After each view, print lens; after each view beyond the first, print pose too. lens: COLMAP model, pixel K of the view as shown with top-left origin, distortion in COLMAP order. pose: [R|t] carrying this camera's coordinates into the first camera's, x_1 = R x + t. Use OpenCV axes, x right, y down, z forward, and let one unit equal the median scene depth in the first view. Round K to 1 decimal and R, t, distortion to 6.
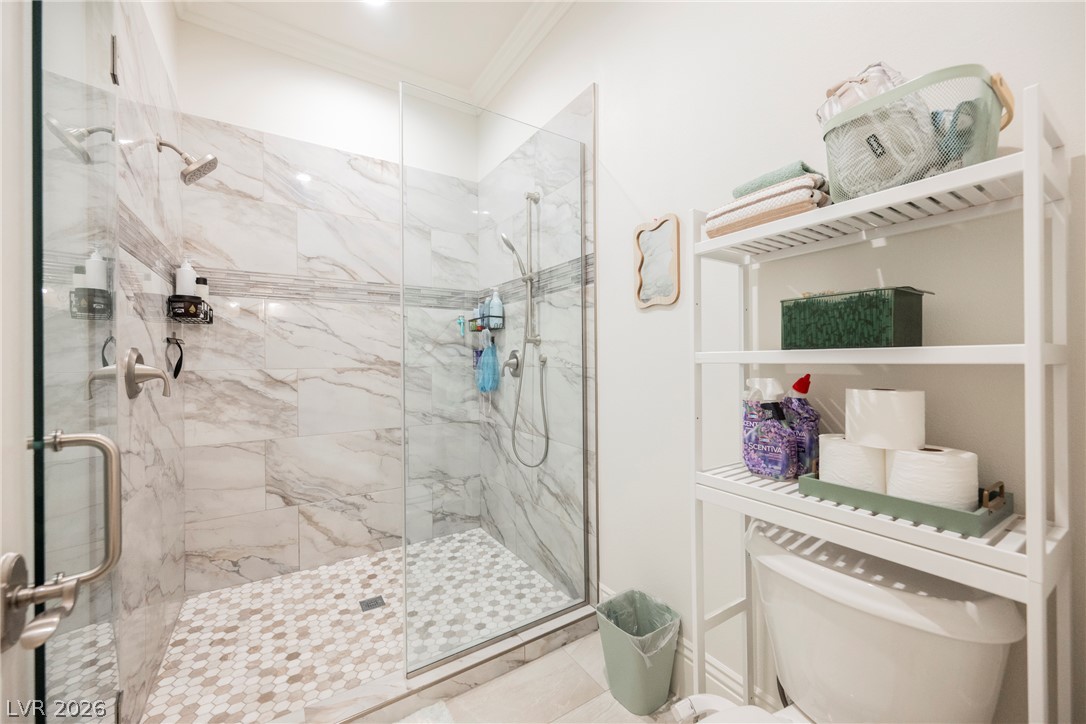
lens RADIAL K [[420.8, 0, 544.5], [0, 420.8, 361.5], [0, 0, 1]] dist [-0.001576, -0.000246]
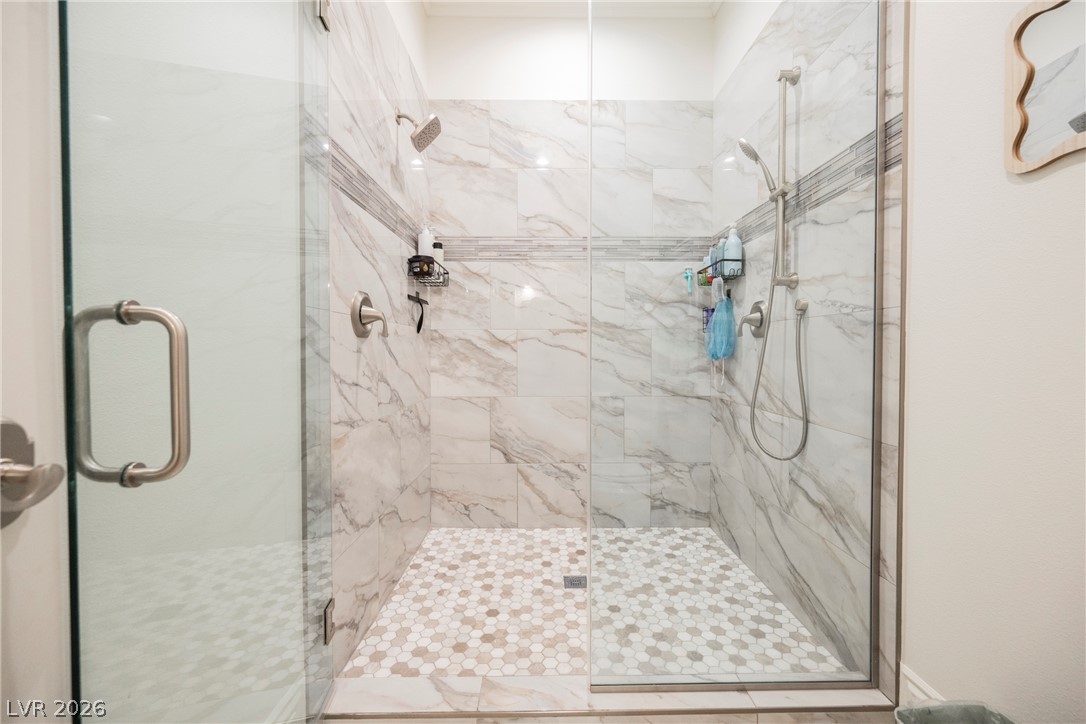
lens RADIAL K [[420.8, 0, 544.6], [0, 420.8, 358.6], [0, 0, 1]] dist [-0.001576, -0.000246]
pose [[0.844406, 0.018095, -0.535398, 0.011754], [-0.007581, 0.999733, 0.021832, 0.069763], [0.535650, -0.014376, 0.844318, 0.194620]]
